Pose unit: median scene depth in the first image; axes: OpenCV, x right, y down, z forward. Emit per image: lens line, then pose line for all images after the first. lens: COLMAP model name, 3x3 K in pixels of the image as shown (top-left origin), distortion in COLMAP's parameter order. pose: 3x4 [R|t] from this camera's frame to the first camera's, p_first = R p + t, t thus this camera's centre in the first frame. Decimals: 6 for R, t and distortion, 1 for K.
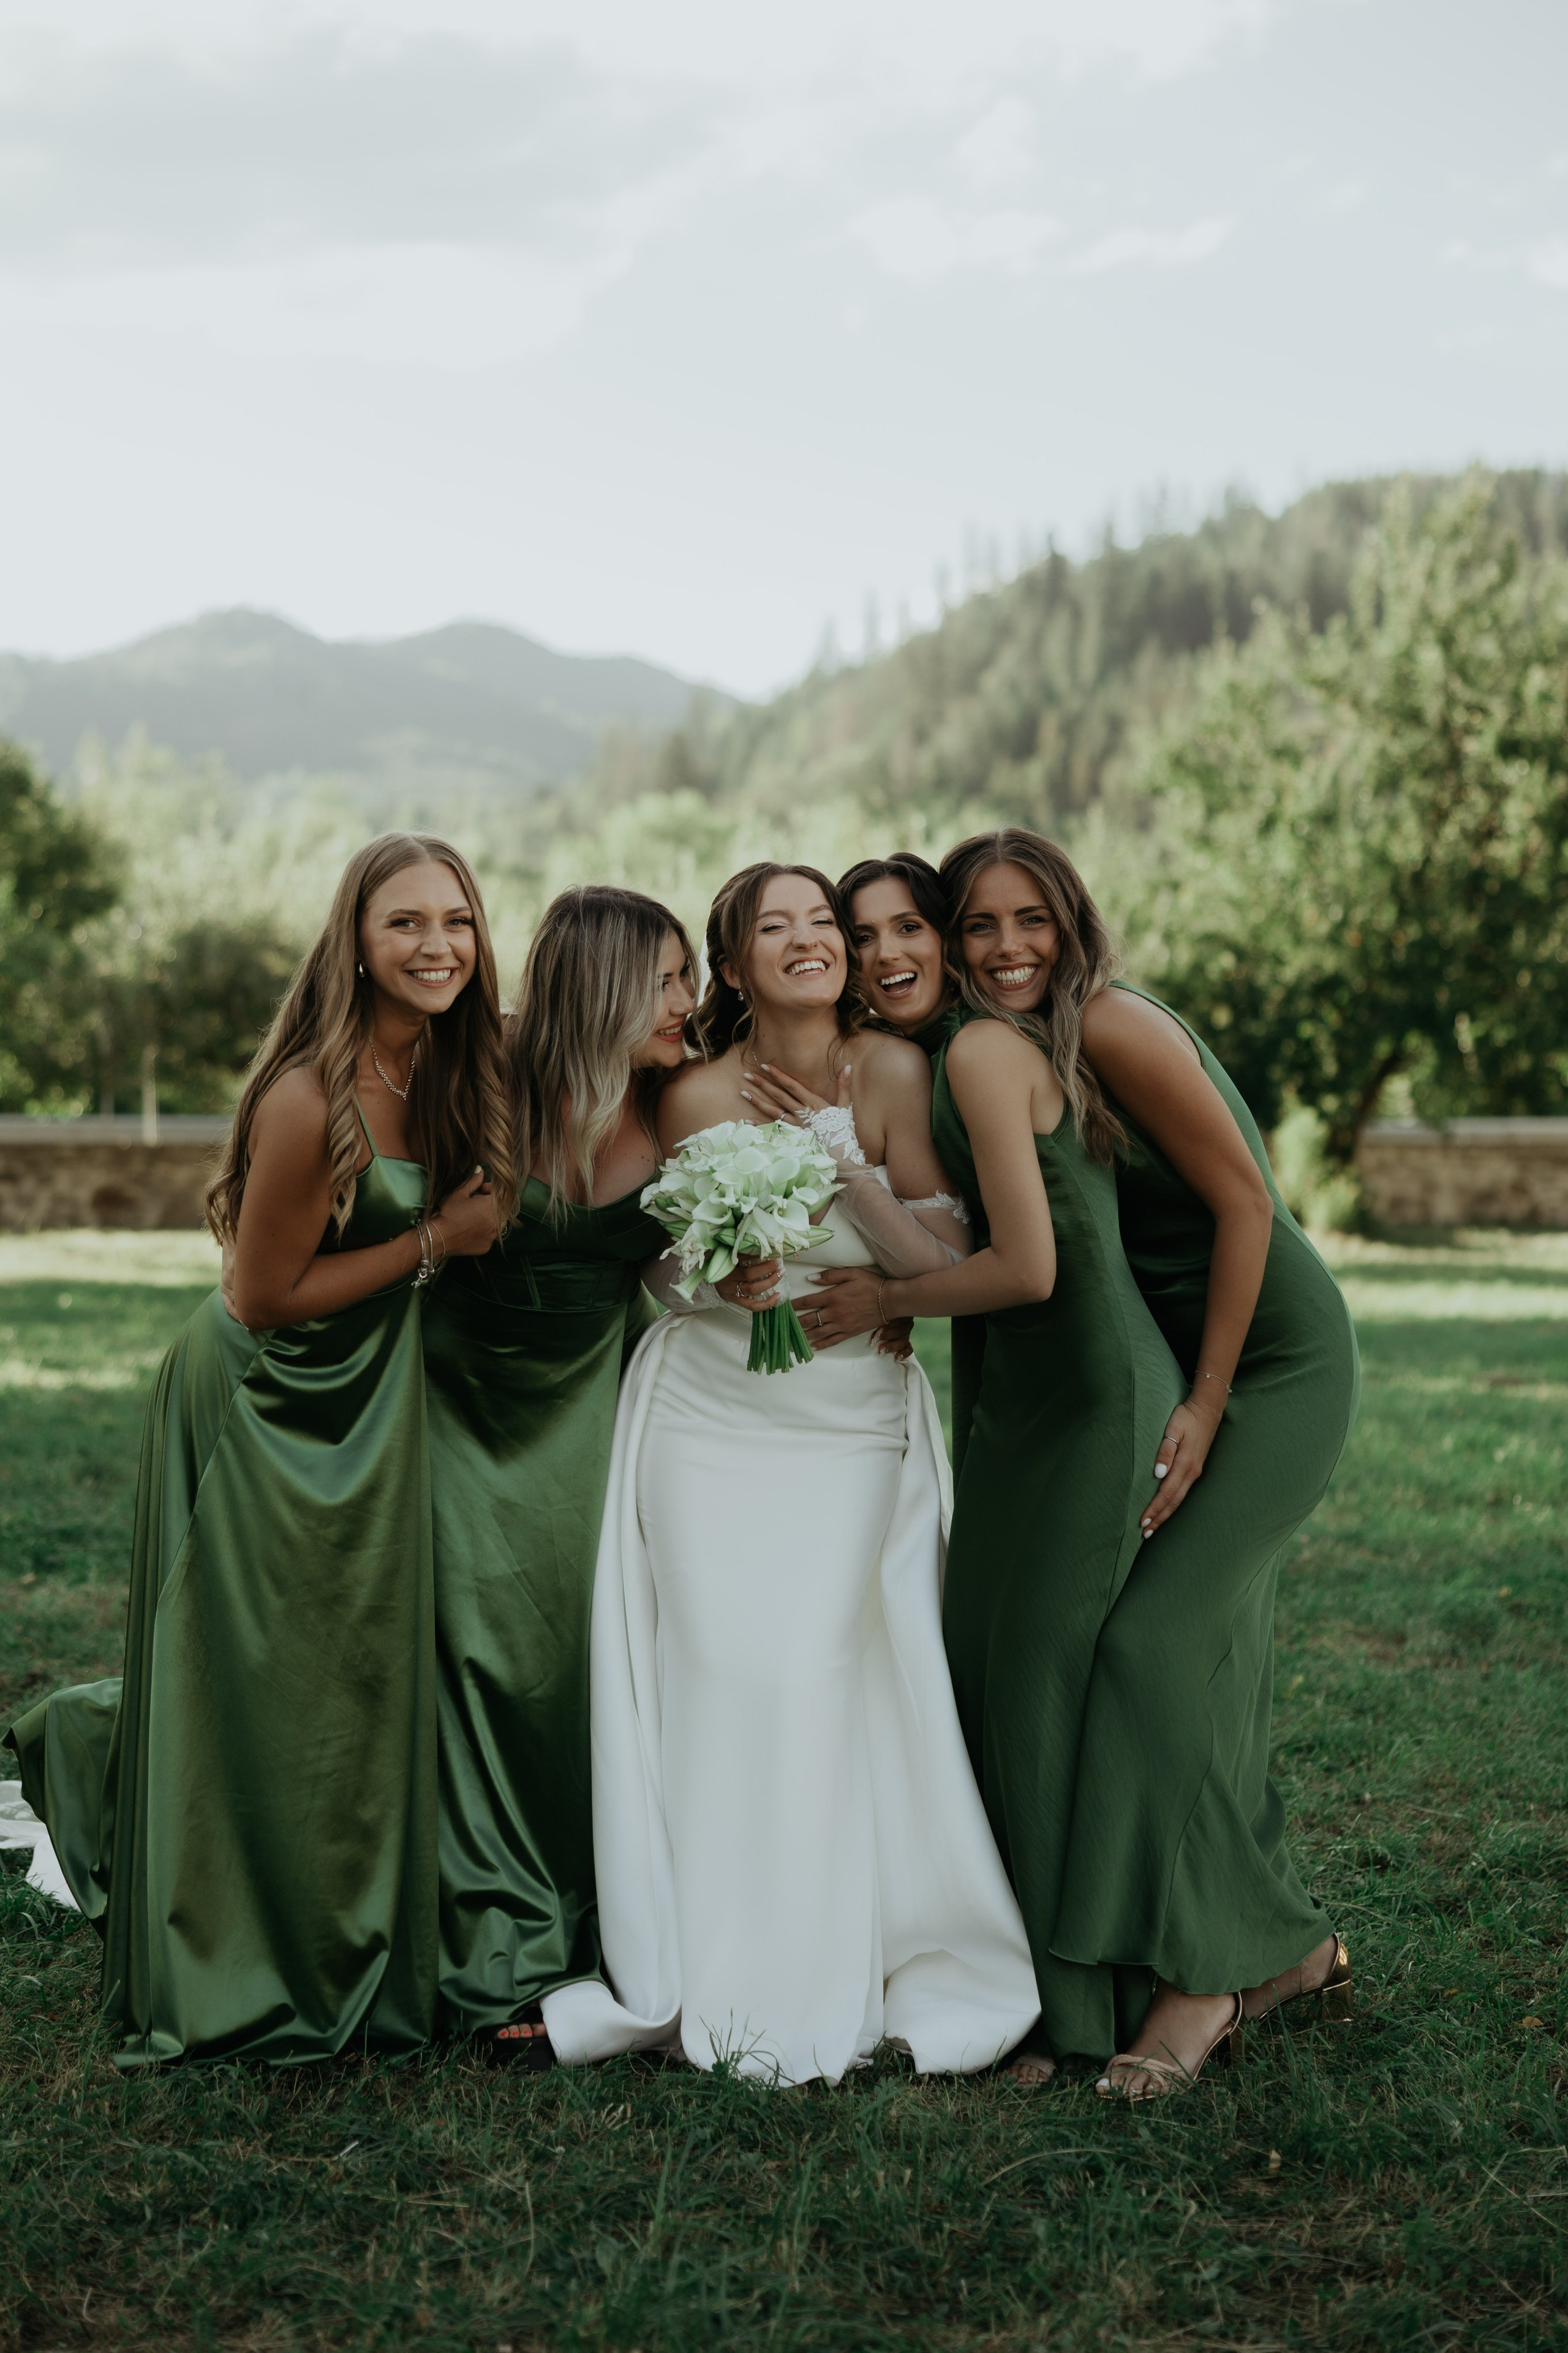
lens RADIAL K [[3322.8, 0, 784.0], [0, 3322.8, 1176.5], [0, 0, 1]] dist [-0.021896, 0.002592]
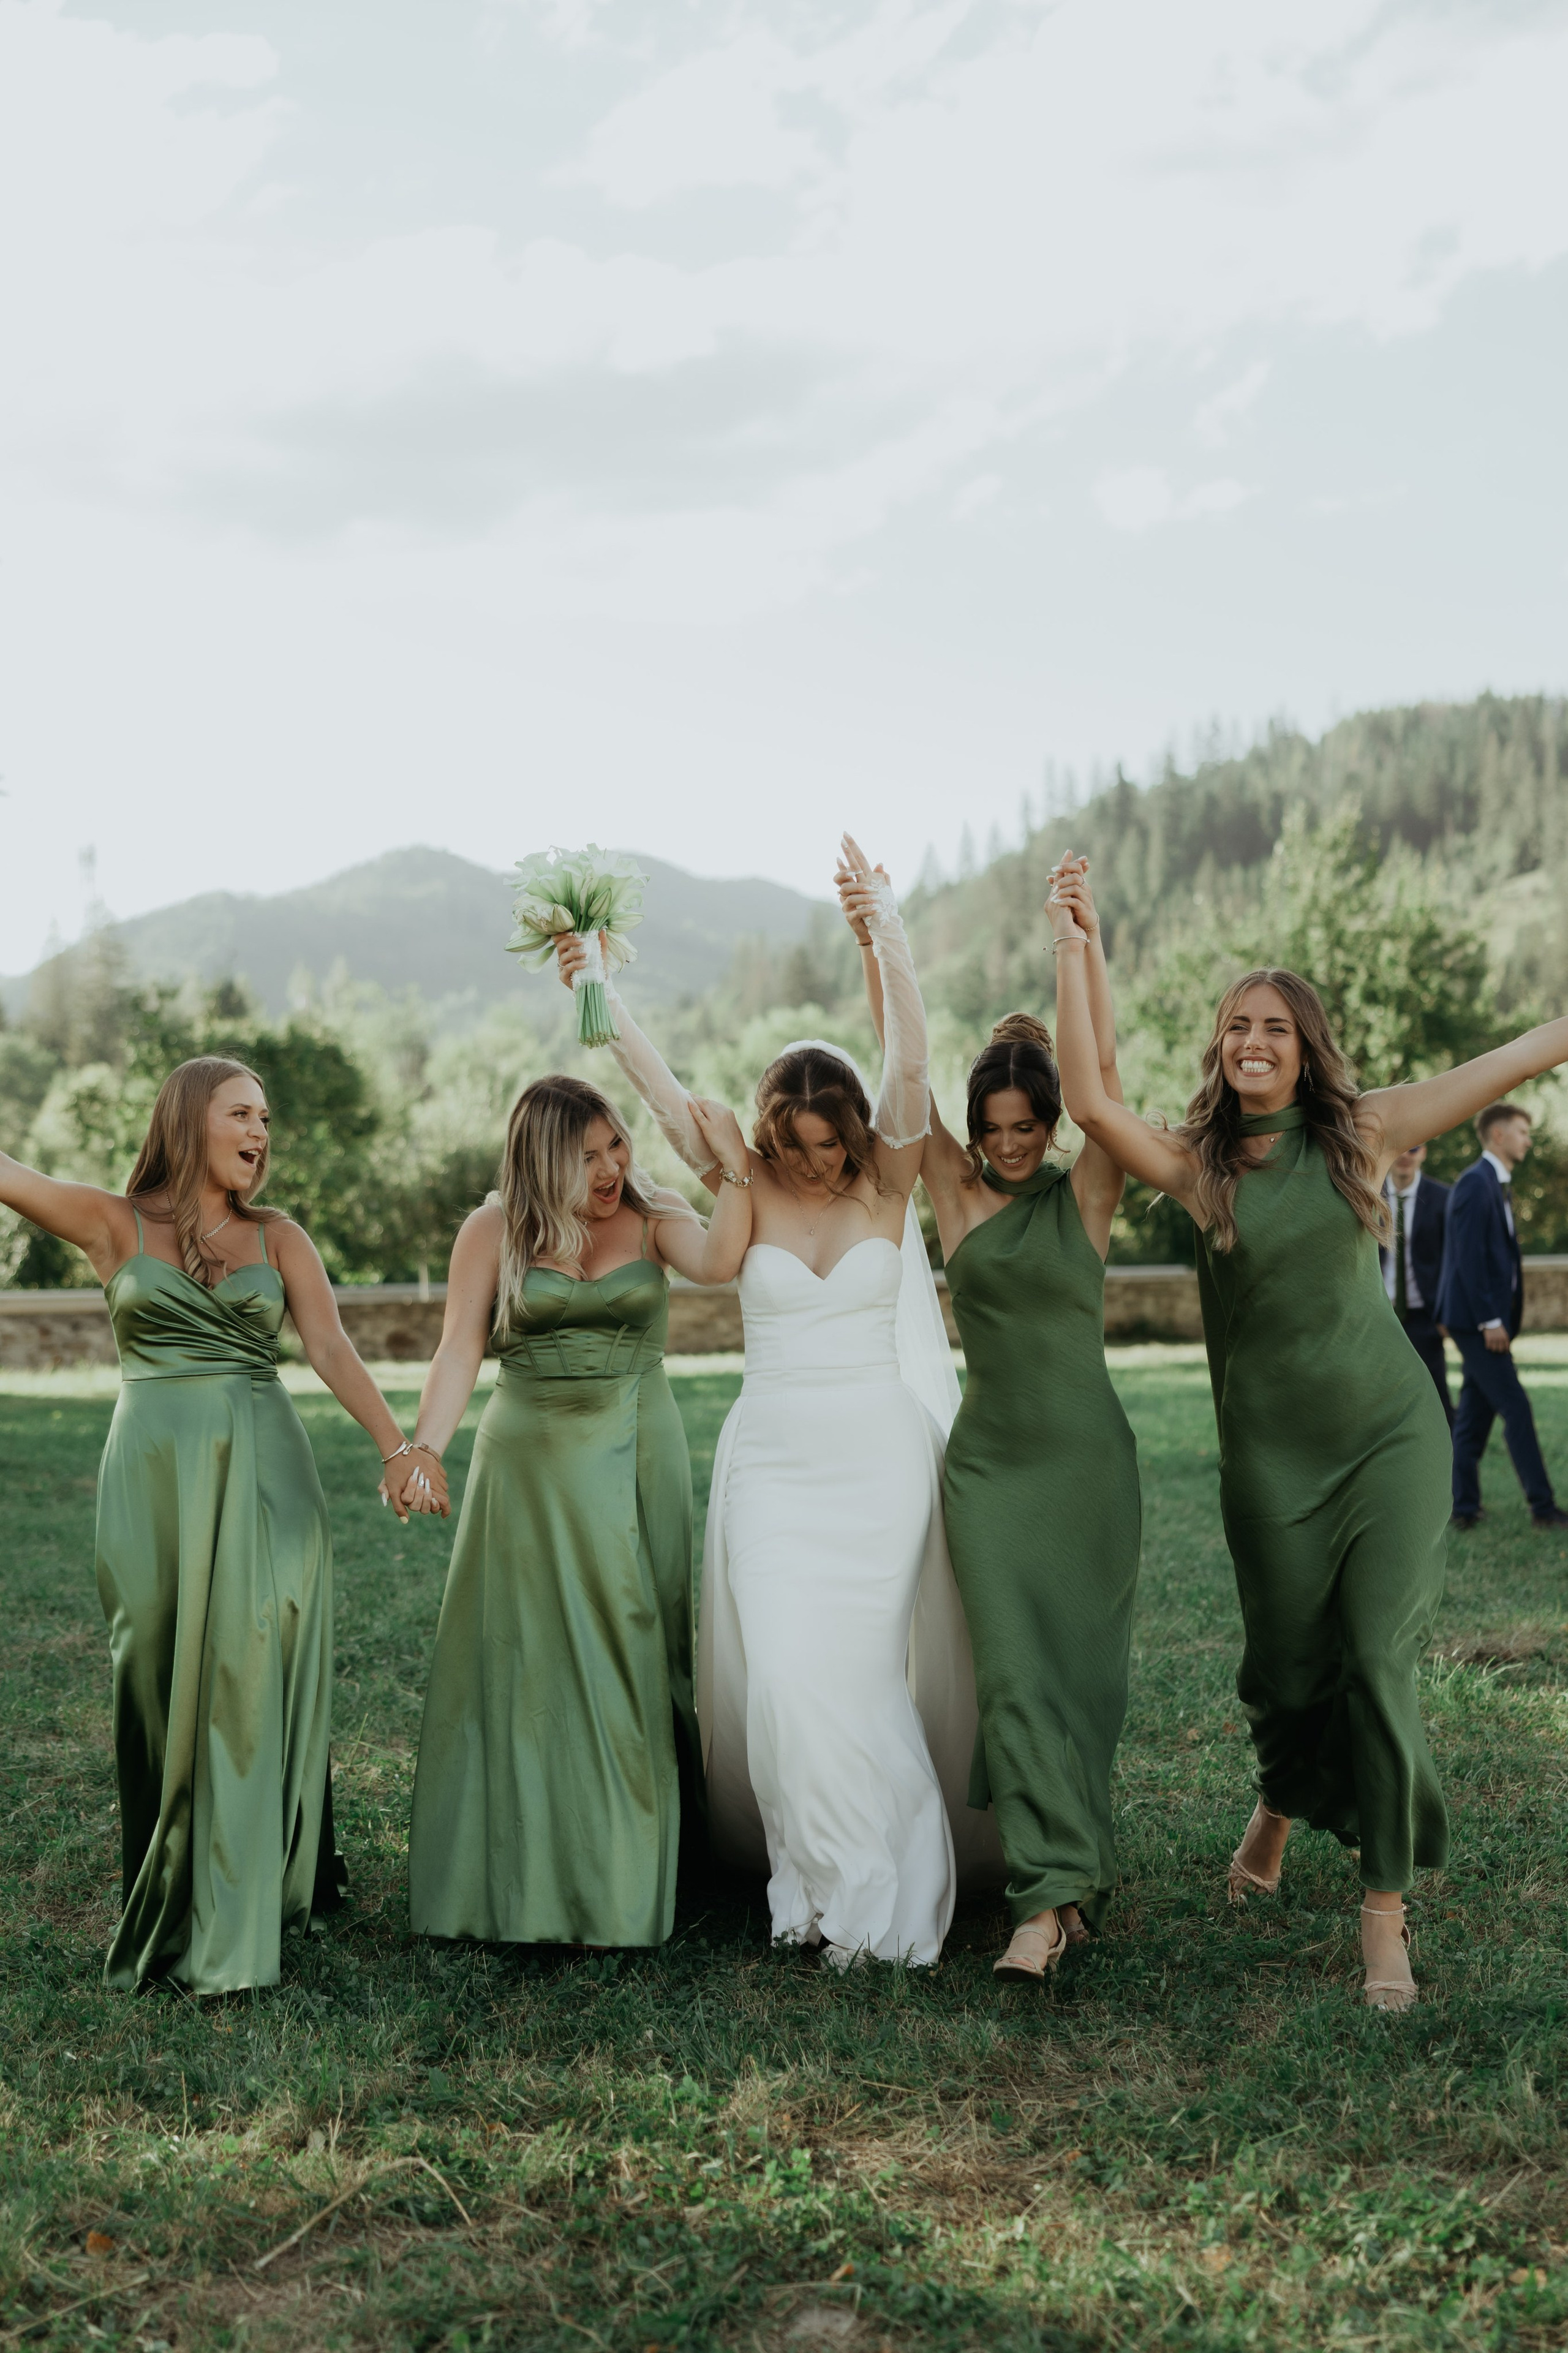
lens RADIAL K [[3221.8, 0, 784.0], [0, 3221.8, 1176.5], [0, 0, 1]] dist [-0.002218, 0.030555]
pose [[0.998714, -0.028508, -0.041933, 0.021394], [0.026337, 0.998329, -0.051440, 0.011473], [0.043329, 0.050269, 0.997795, -0.361950]]
